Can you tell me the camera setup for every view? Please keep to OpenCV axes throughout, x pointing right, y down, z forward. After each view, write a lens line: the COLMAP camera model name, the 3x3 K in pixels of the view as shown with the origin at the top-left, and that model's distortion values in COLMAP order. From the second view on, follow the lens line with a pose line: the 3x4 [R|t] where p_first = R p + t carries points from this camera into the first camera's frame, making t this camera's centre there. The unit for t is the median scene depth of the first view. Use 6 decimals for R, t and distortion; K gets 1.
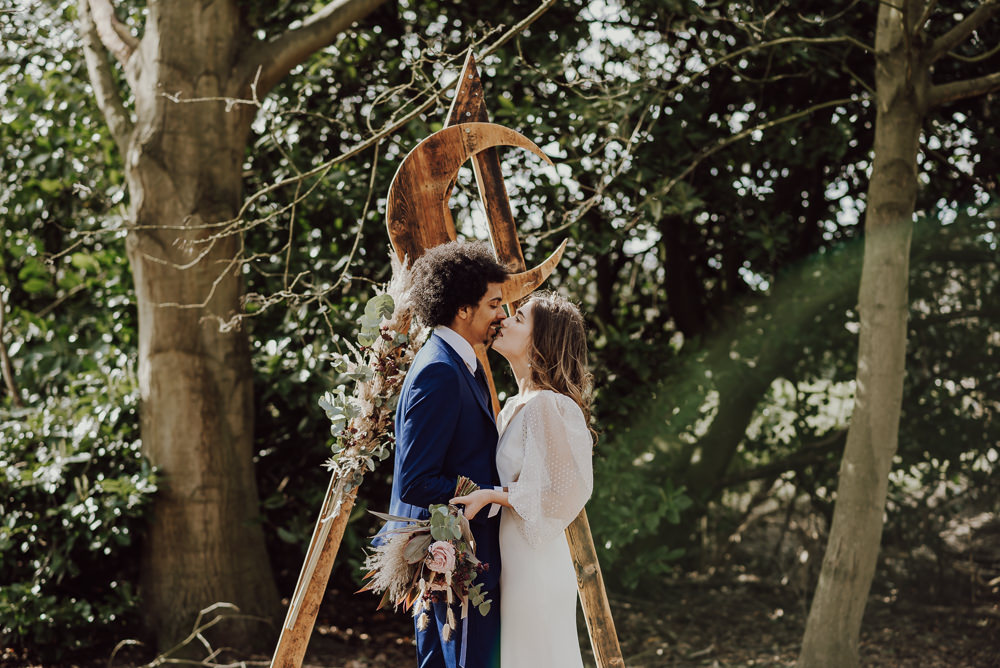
lens RADIAL K [[2444.3, 0, 500.0], [0, 2444.3, 334.0], [0, 0, 1]] dist [0.047833, 0.354405]
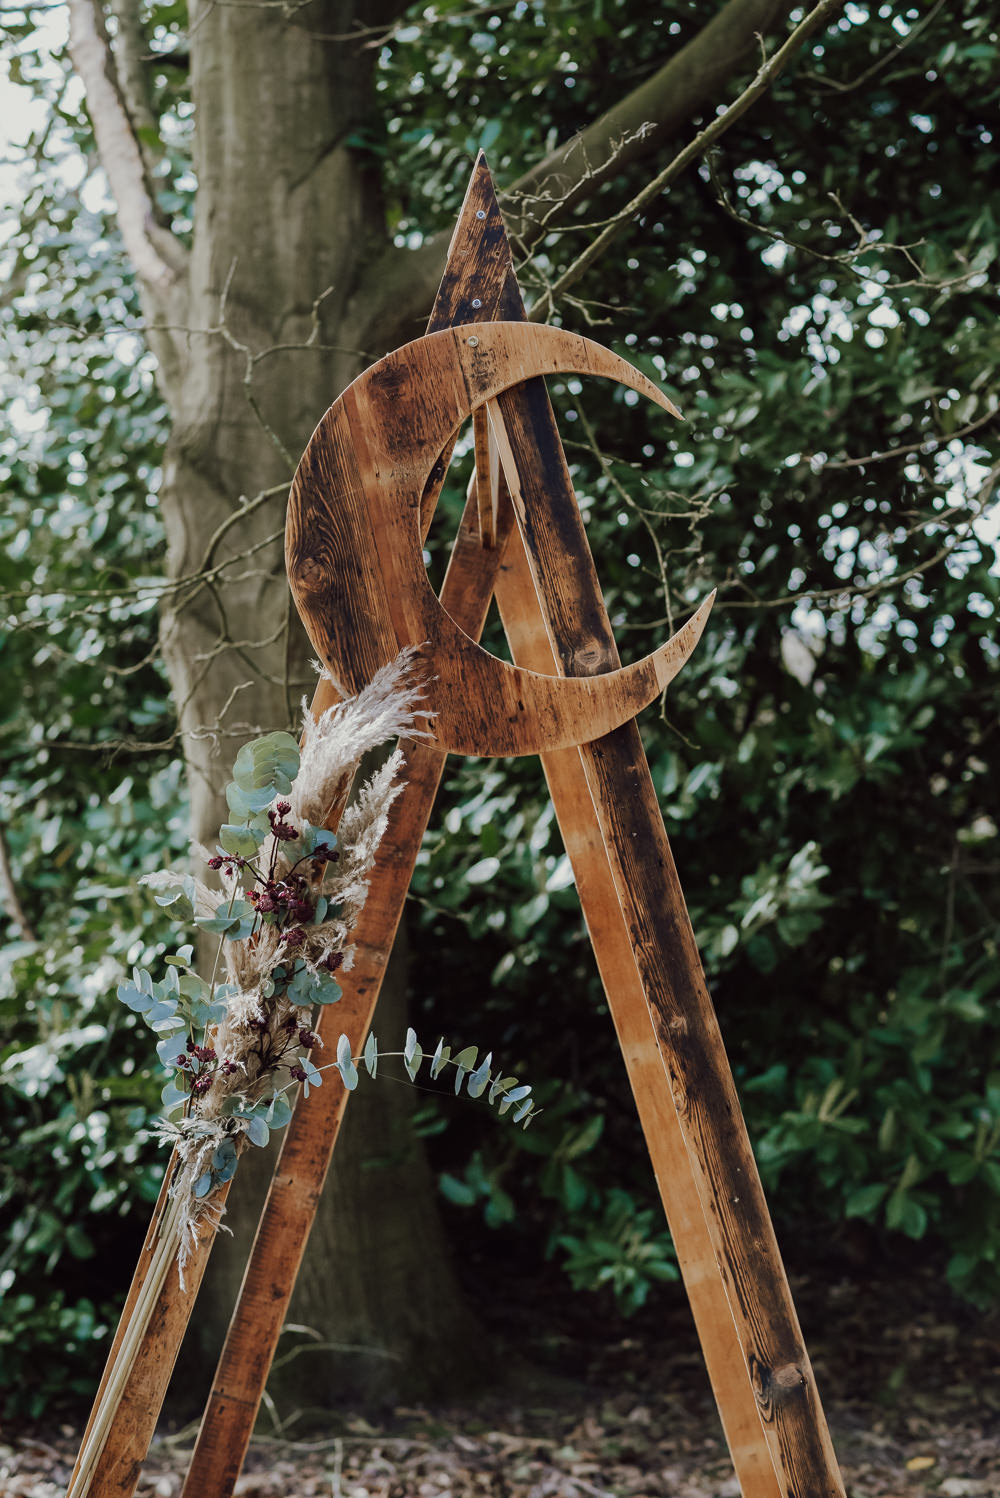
lens RADIAL K [[3661.5, 0, 500.0], [0, 3661.5, 749.0], [0, 0, 1]] dist [0.047833, 0.354405]
pose [[0.984818, -0.020420, -0.172382, 0.099074], [0.019493, 0.999785, -0.007070, -0.007807], [0.172490, 0.003603, 0.985005, 0.372577]]
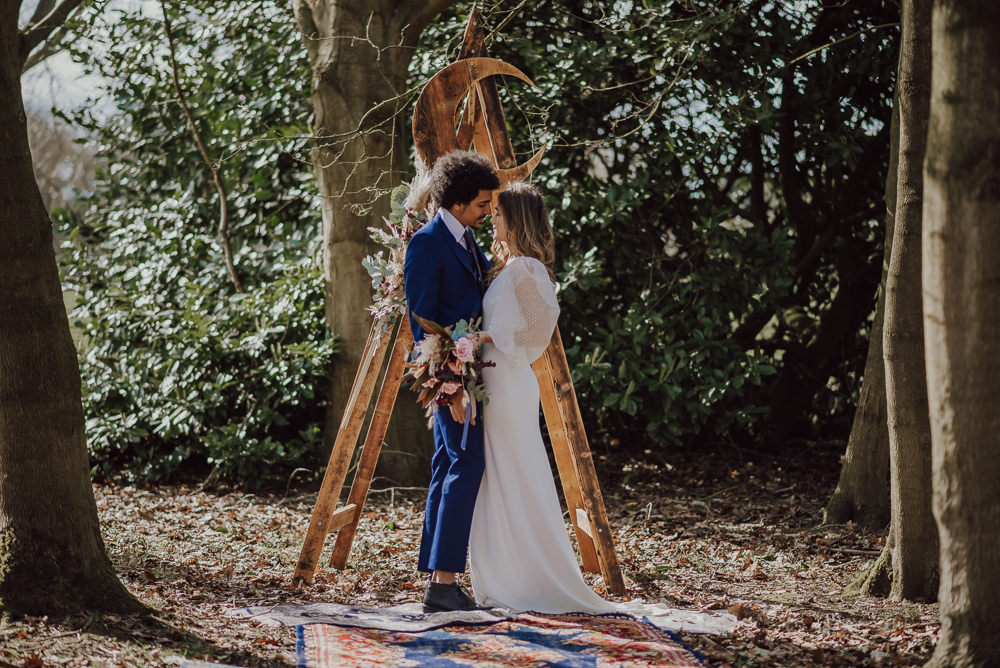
lens RADIAL K [[2444.3, 0, 500.0], [0, 2444.3, 334.0], [0, 0, 1]] dist [0.047833, 0.354405]
pose [[0.990013, -0.002781, -0.140946, 0.192177], [0.007638, 0.999395, 0.033933, 0.020652], [0.140766, -0.034671, 0.989436, -0.344589]]
